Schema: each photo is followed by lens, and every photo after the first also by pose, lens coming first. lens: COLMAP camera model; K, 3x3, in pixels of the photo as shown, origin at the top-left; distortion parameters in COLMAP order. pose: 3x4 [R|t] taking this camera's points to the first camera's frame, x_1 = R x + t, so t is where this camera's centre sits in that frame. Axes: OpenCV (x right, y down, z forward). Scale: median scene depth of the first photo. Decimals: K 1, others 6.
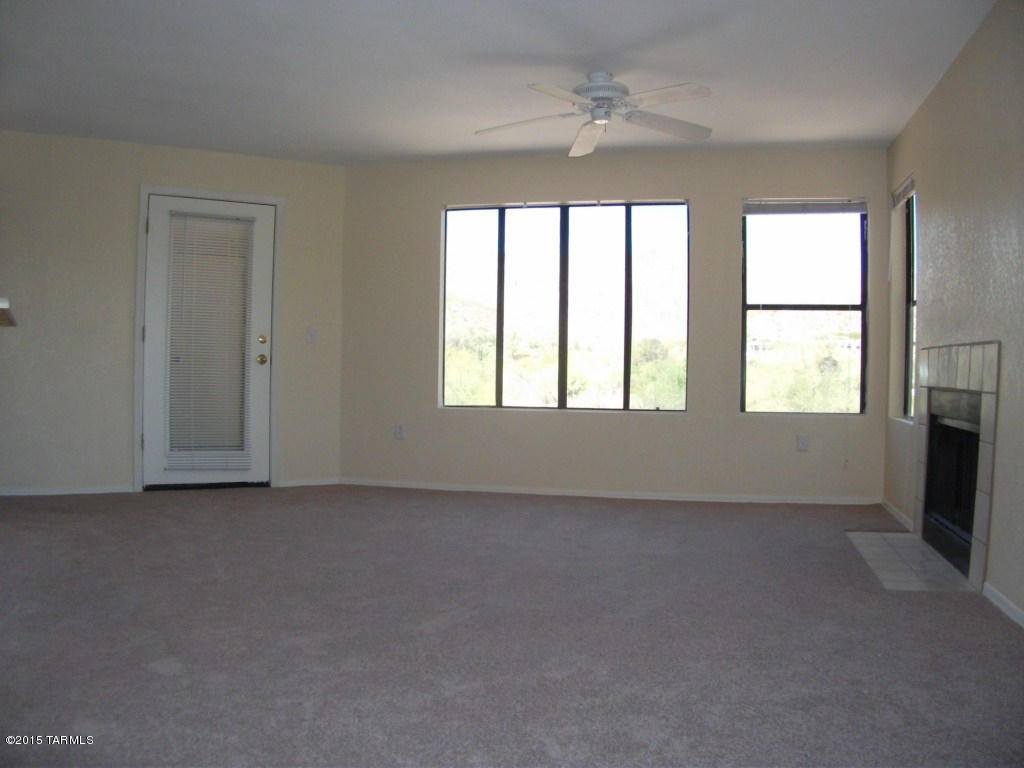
lens RADIAL K [[885.7, 0, 514.6], [0, 885.7, 384.4], [0, 0, 1]] dist [-0.222046, 0.092876]
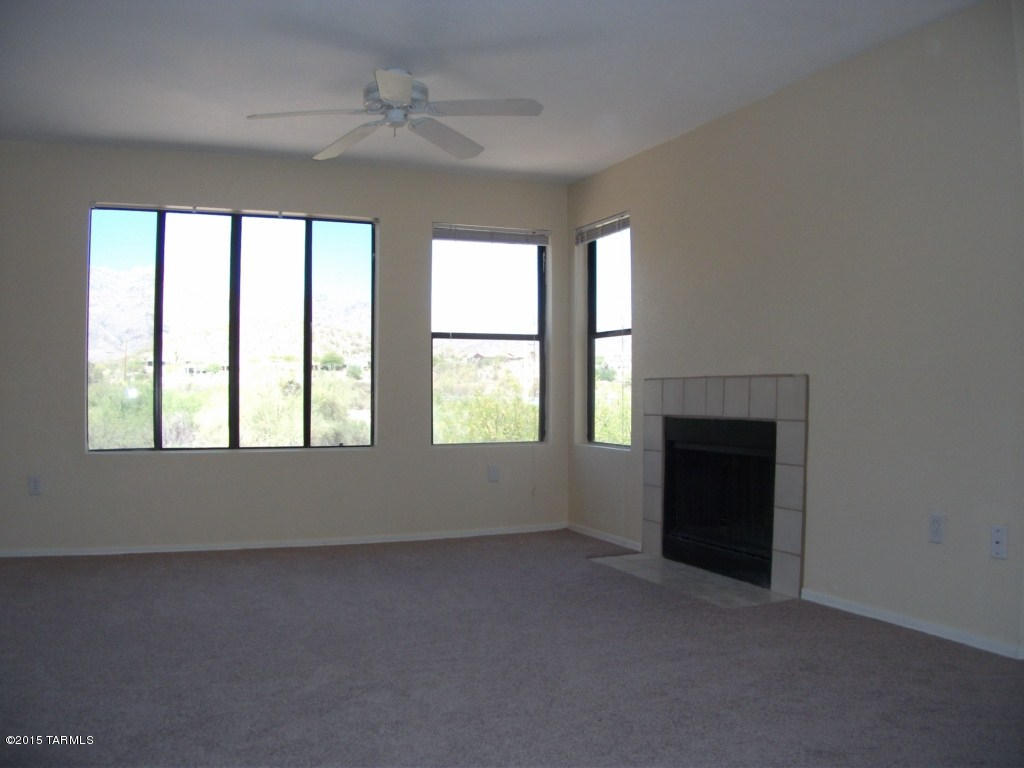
lens RADIAL K [[885.7, 0, 513.3], [0, 885.7, 389.9], [0, 0, 1]] dist [-0.222046, 0.092876]
pose [[0.801758, -0.008441, 0.597589, -0.245754], [0.020099, 0.999715, -0.012845, -0.014191], [-0.597311, 0.022310, 0.801699, 0.167174]]
